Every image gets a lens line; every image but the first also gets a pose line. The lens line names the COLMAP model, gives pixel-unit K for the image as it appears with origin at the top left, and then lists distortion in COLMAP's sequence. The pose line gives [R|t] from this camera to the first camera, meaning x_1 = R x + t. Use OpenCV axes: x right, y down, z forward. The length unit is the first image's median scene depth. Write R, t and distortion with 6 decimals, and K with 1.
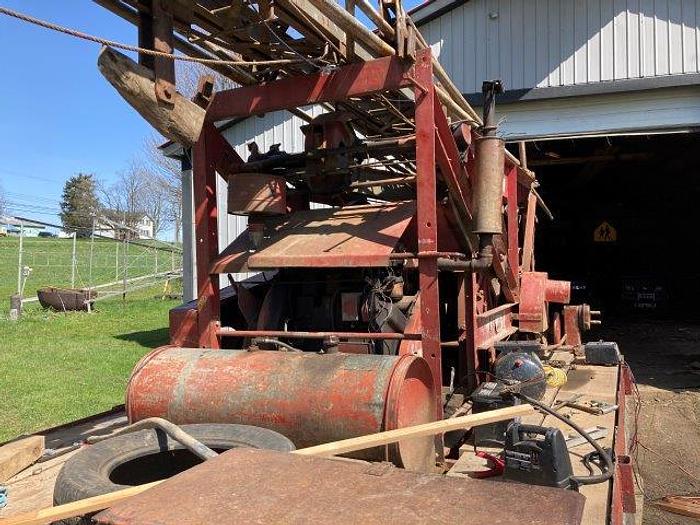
lens RADIAL K [[575.8, 0, 350.0], [0, 575.8, 262.5], [0, 0, 1]] dist [0.013118, -0.002852]
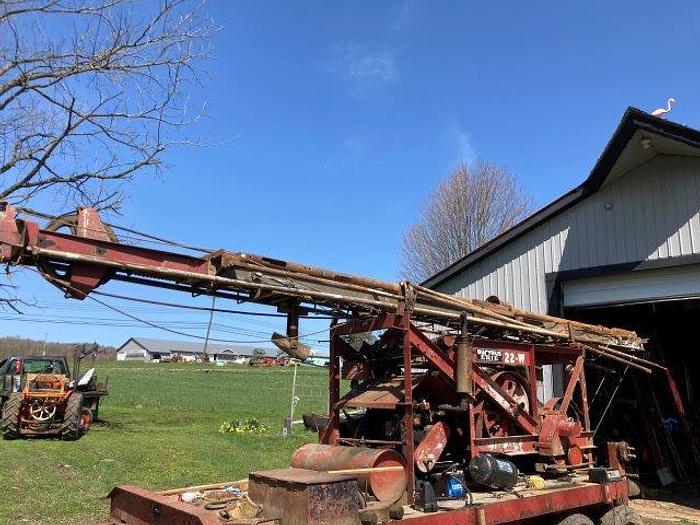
lens RADIAL K [[580.7, 0, 366.8], [0, 580.7, 249.1], [0, 0, 1]] dist [0.029729, 0.000124]
pose [[0.910055, -0.078296, -0.407026, 0.531119], [-0.021500, 0.971758, -0.234999, -0.035077], [0.413930, 0.222613, 0.882670, -0.655136]]
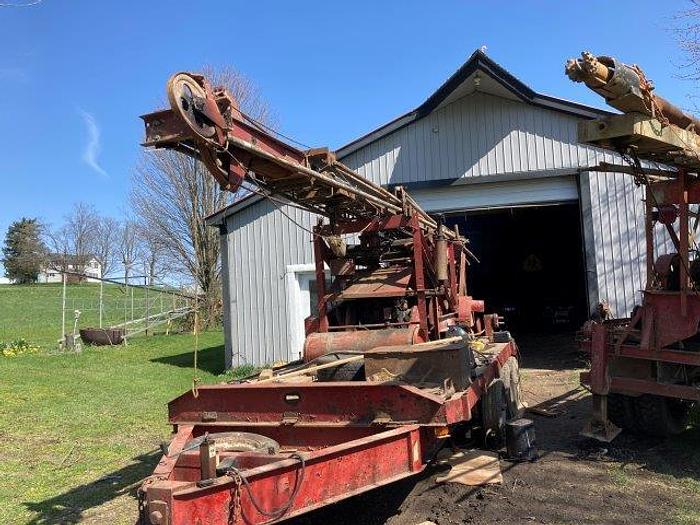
lens RADIAL K [[575.8, 0, 350.0], [0, 575.8, 262.5], [0, 0, 1]] dist [0.013118, -0.002852]
pose [[0.995306, -0.035413, 0.090064, -0.232931], [0.040637, 0.997556, -0.056845, -0.002828], [-0.087831, 0.060238, 0.994312, -0.885932]]
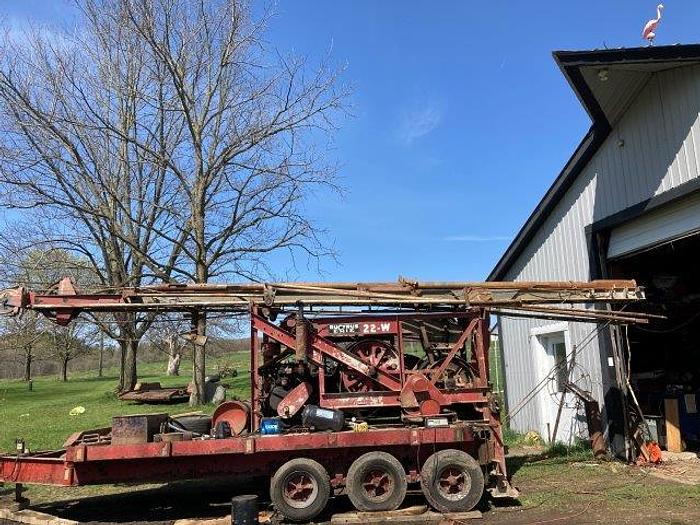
lens RADIAL K [[573.6, 0, 348.4], [0, 573.6, 251.3], [0, 0, 1]] dist [0.046277, -0.008748]
pose [[0.445668, -0.193239, -0.874093, 1.839527], [0.032392, 0.979265, -0.199975, -0.002876], [0.894612, 0.060809, 0.442686, 0.016702]]
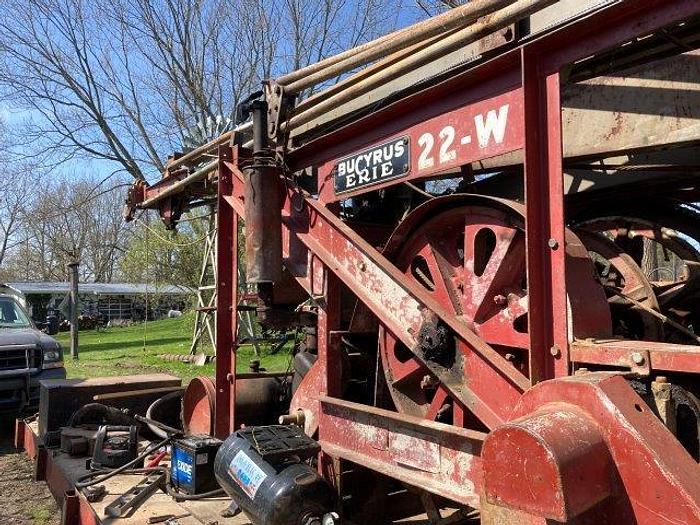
lens RADIAL K [[561.3, 0, 364.4], [0, 561.3, 265.3], [0, 0, 1]] dist [0.025542, -0.004673]
pose [[-0.470144, -0.034520, -0.881914, 0.607095], [0.019010, 0.998607, -0.049221, -0.022108], [0.882385, -0.039906, -0.468833, 1.037840]]
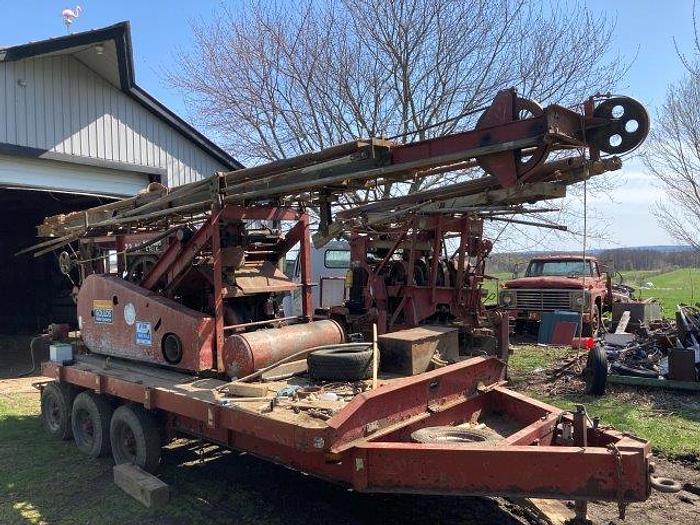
lens RADIAL K [[582.6, 0, 350.0], [0, 582.6, 262.5], [0, 0, 1]] dist [0.010278, -0.003087]
pose [[0.271688, 0.007109, 0.962359, -1.373154], [0.023258, 0.999632, -0.013950, -0.042279], [-0.962104, 0.026172, 0.271423, 0.046700]]
